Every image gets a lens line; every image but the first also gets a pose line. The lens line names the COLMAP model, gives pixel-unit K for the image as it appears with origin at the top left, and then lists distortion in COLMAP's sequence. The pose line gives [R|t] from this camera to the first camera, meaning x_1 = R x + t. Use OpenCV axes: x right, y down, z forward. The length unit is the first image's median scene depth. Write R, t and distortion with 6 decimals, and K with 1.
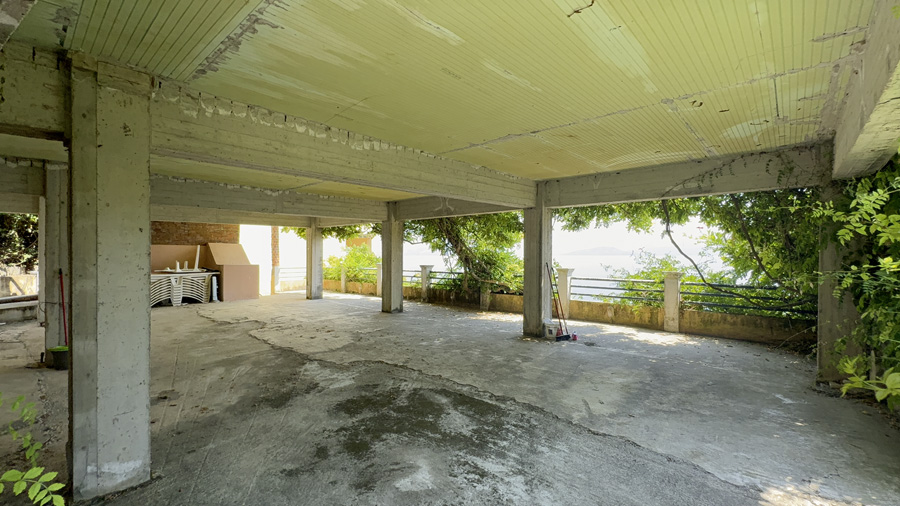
lens RADIAL K [[393.0, 0, 448.3], [0, 393.0, 253.5], [0, 0, 1]] dist [-0.000742, 0.002107]
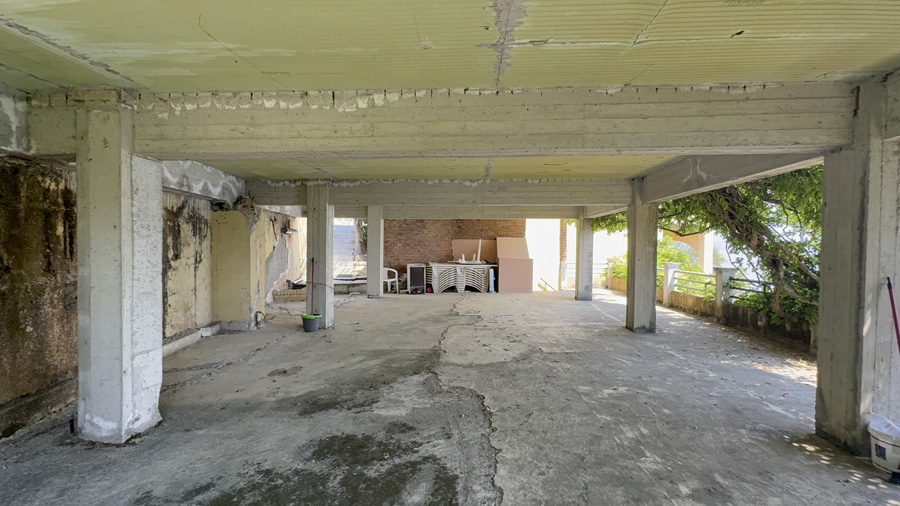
lens RADIAL K [[393.0, 0, 449.6], [0, 393.0, 252.9], [0, 0, 1]] dist [-0.000742, 0.002107]
pose [[0.627209, 0.020126, -0.778591, 0.391282], [-0.009051, 0.999787, 0.018552, -0.007213], [0.778798, -0.004589, 0.627257, 0.547867]]
